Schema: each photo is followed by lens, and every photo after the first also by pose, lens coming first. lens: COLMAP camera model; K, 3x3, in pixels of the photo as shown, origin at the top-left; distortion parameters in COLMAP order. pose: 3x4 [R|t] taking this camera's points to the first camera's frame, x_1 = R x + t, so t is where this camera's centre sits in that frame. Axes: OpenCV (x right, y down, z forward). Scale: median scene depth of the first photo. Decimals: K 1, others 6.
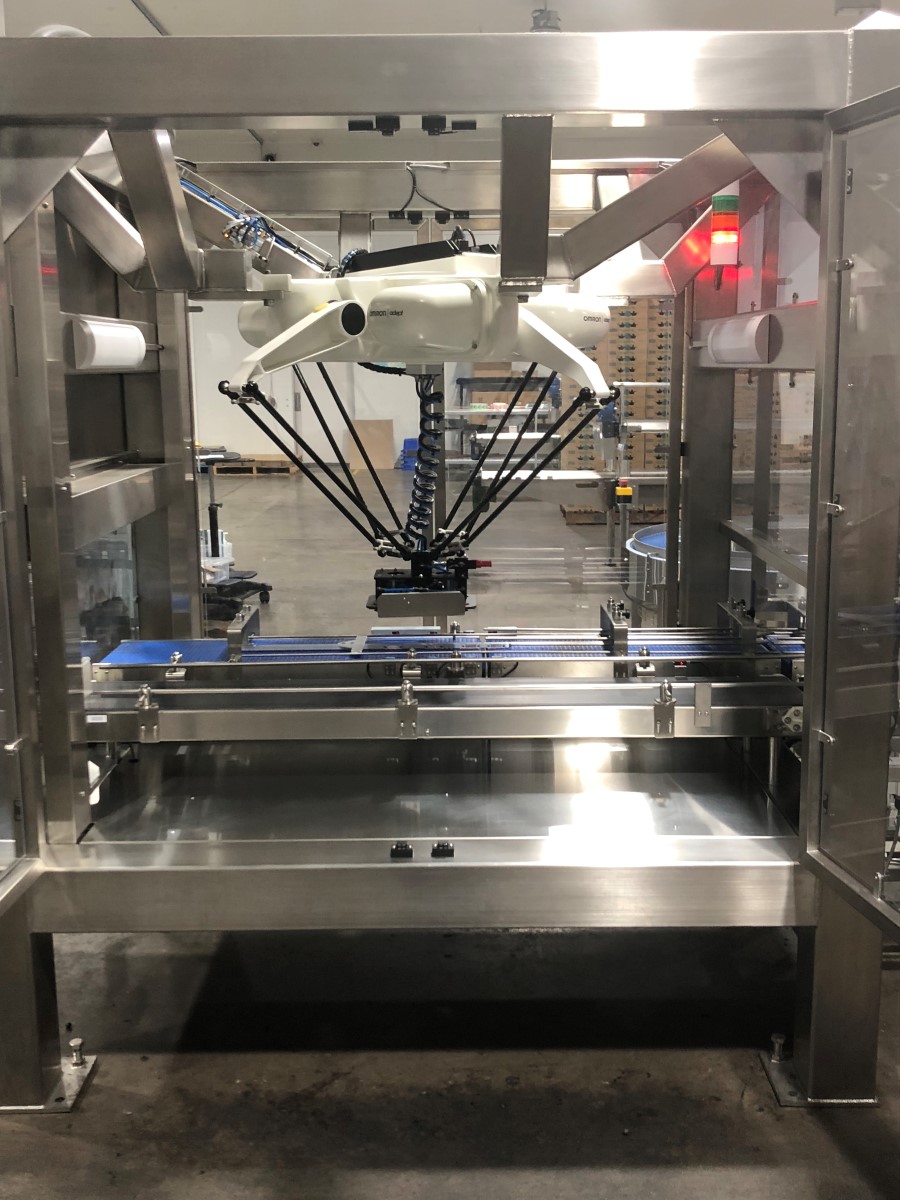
lens RADIAL K [[1345.9, 0, 455.7], [0, 1345.9, 601.5], [0, 0, 1]] dist [0.021509, 0.000000]
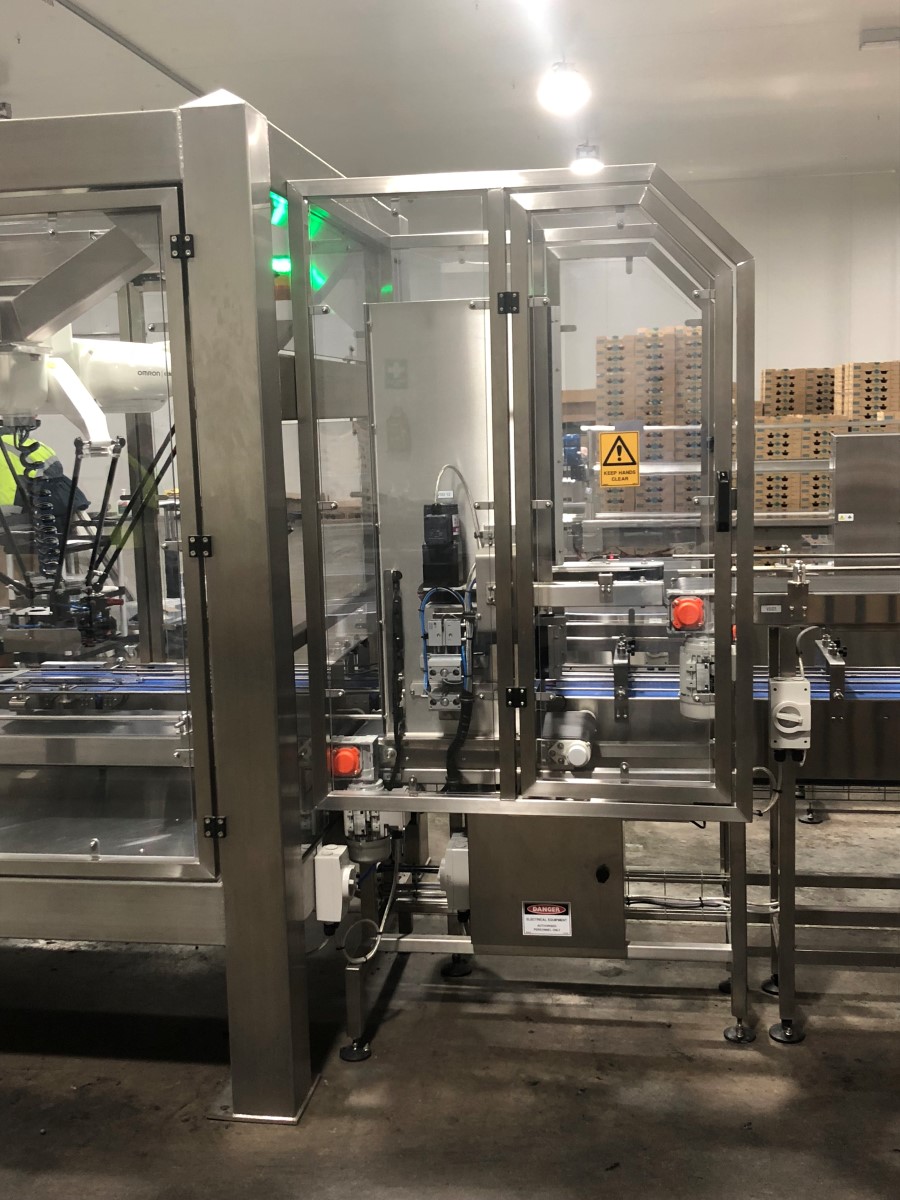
lens RADIAL K [[1345.9, 0, 451.2], [0, 1345.9, 601.6], [0, 0, 1]] dist [0.021509, 0.000000]
pose [[0.986682, 0.003939, -0.162612, 0.515262], [-0.009286, 0.999440, -0.032137, 0.004263], [0.162394, 0.033219, 0.986167, -0.013995]]
